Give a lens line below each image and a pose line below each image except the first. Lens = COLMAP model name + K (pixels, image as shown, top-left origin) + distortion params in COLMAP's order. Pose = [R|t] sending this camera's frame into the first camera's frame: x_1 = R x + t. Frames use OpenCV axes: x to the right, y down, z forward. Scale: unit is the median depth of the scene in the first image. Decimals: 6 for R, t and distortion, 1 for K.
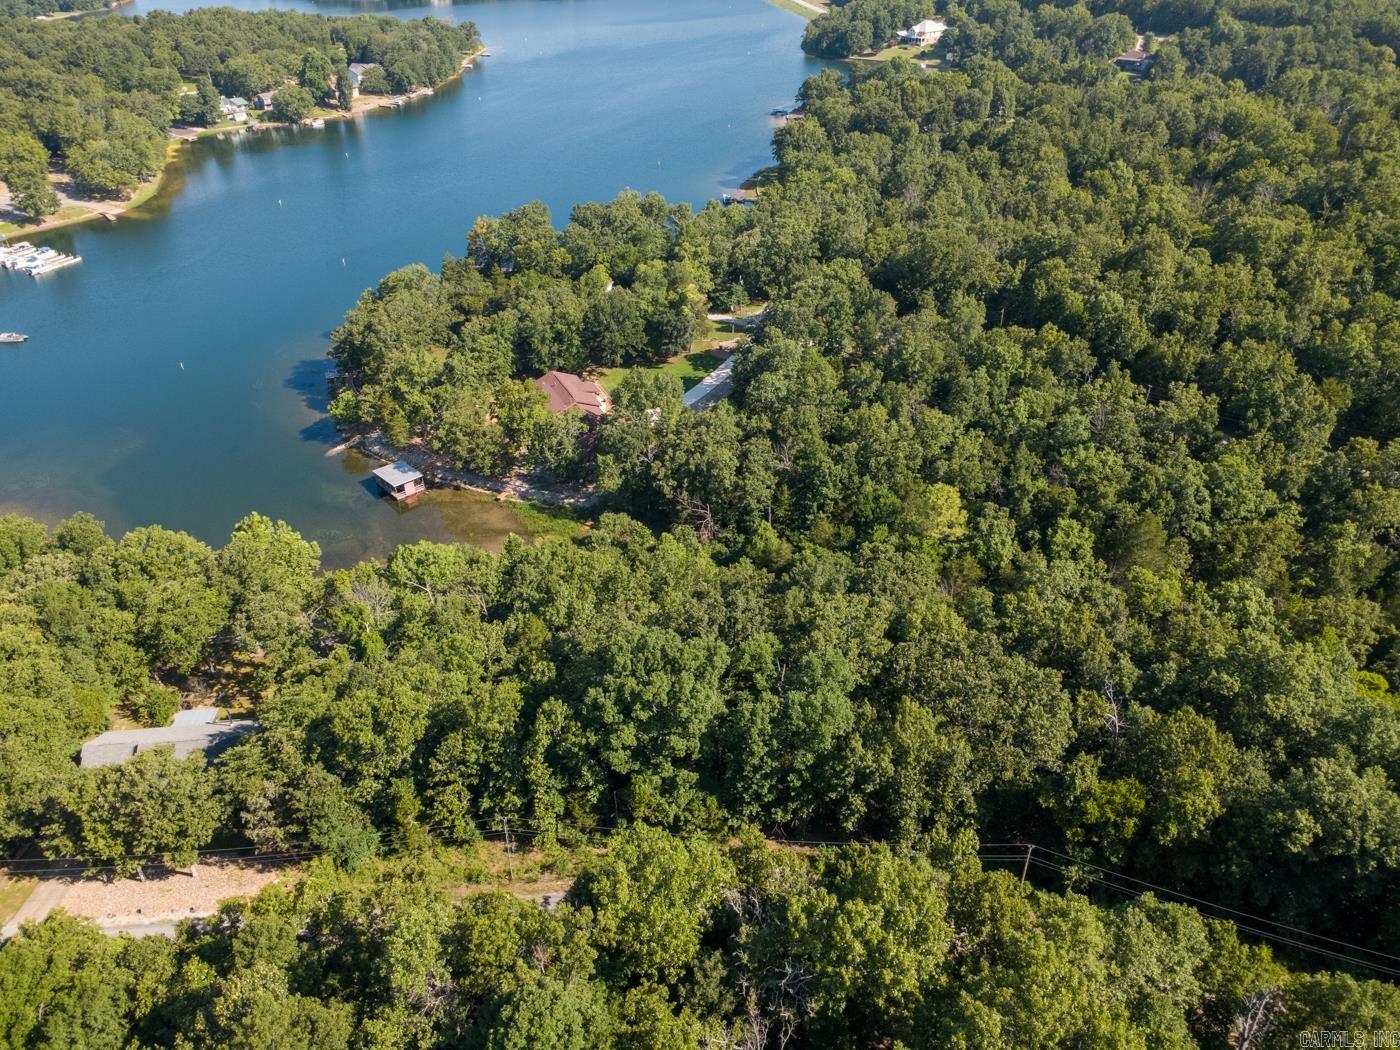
lens RADIAL K [[987.4, 0, 700.0], [0, 987.4, 525.0], [0, 0, 1]] dist [0.008553, -0.002976]
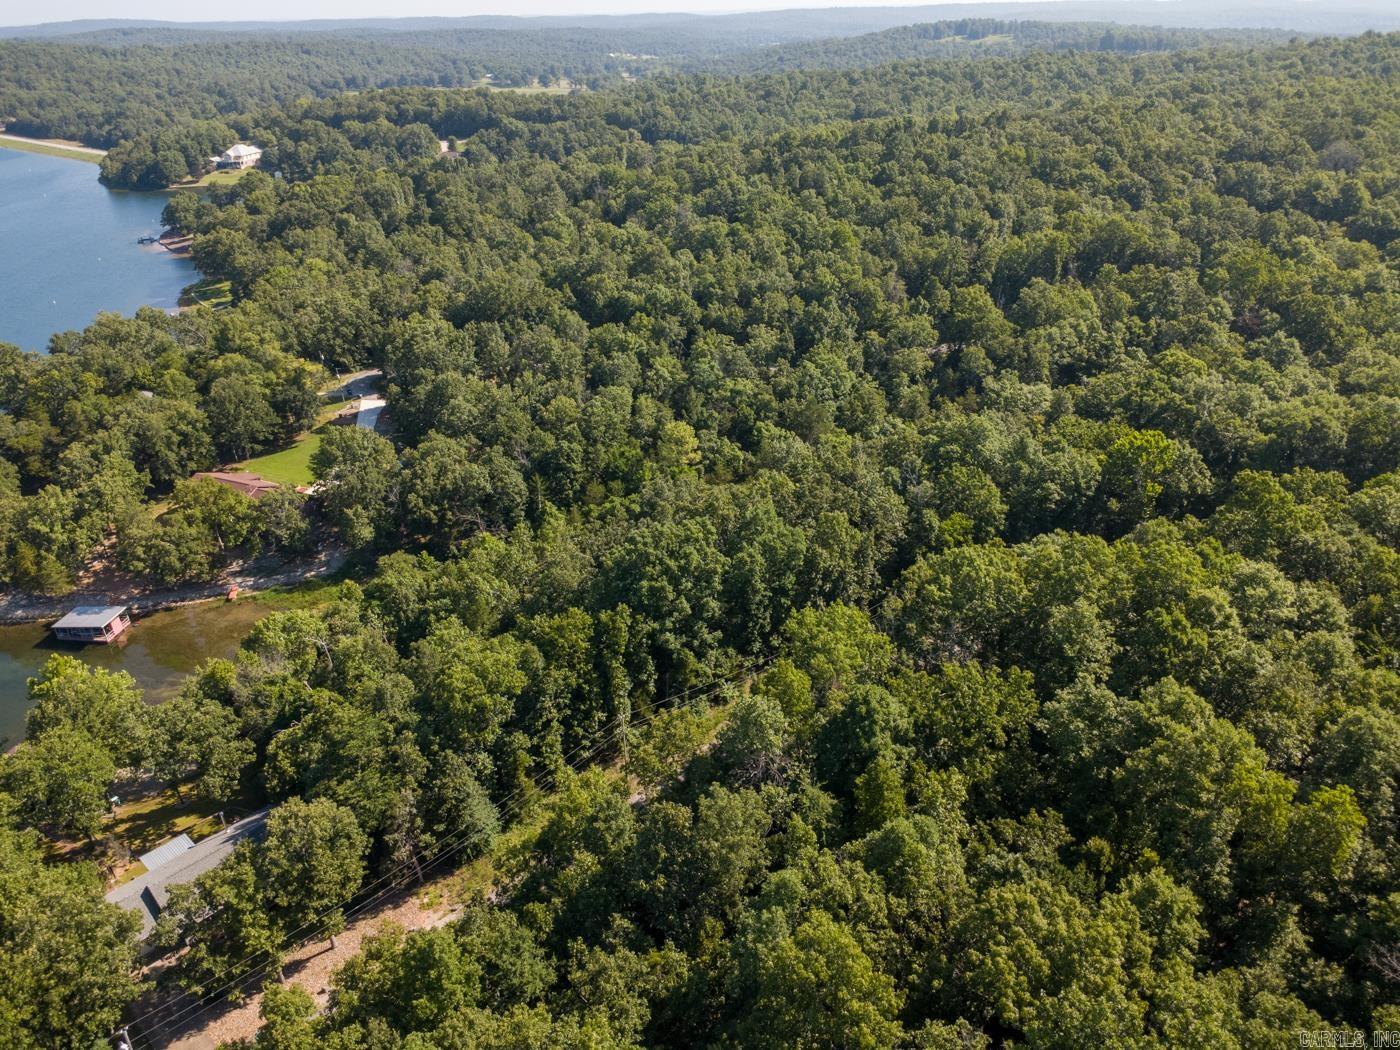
lens RADIAL K [[984.2, 0, 703.0], [0, 984.2, 527.9], [0, 0, 1]] dist [0.008186, -0.003291]
pose [[0.755268, -0.307348, 0.578885, -0.301625], [0.369709, 0.929083, 0.010922, 0.050605], [-0.541189, 0.205770, 0.815336, -0.000609]]
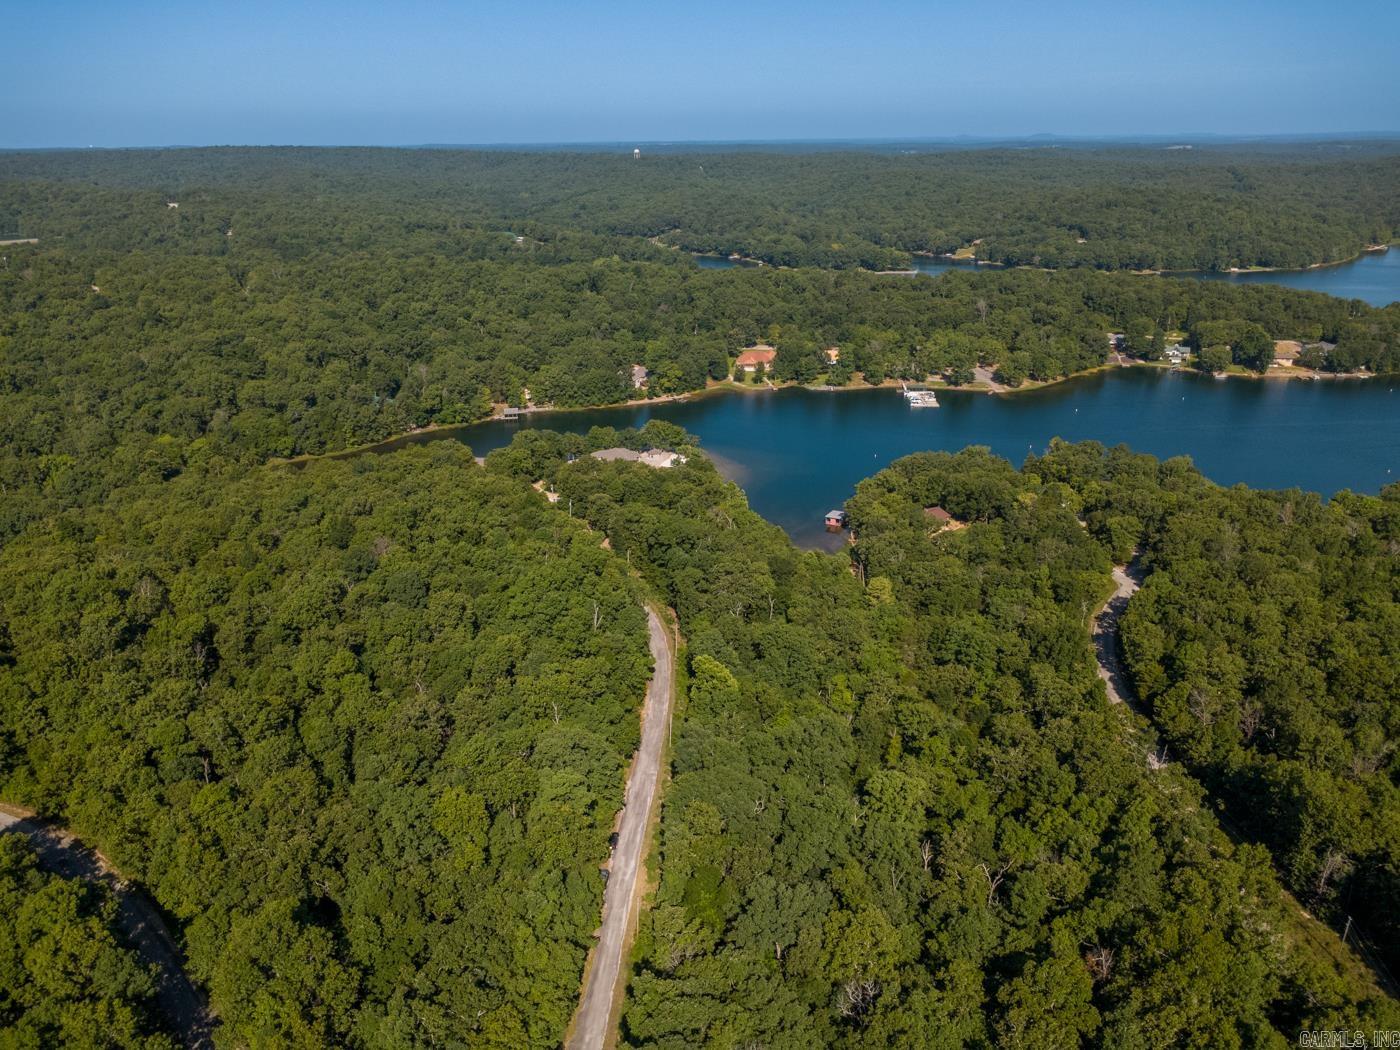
lens RADIAL K [[984.2, 0, 703.0], [0, 984.2, 527.9], [0, 0, 1]] dist [0.008186, -0.003291]
pose [[0.365861, 0.347271, -0.863452, 1.079744], [-0.506424, 0.852678, 0.128356, -0.119446], [0.780820, 0.390312, 0.487828, -0.151299]]
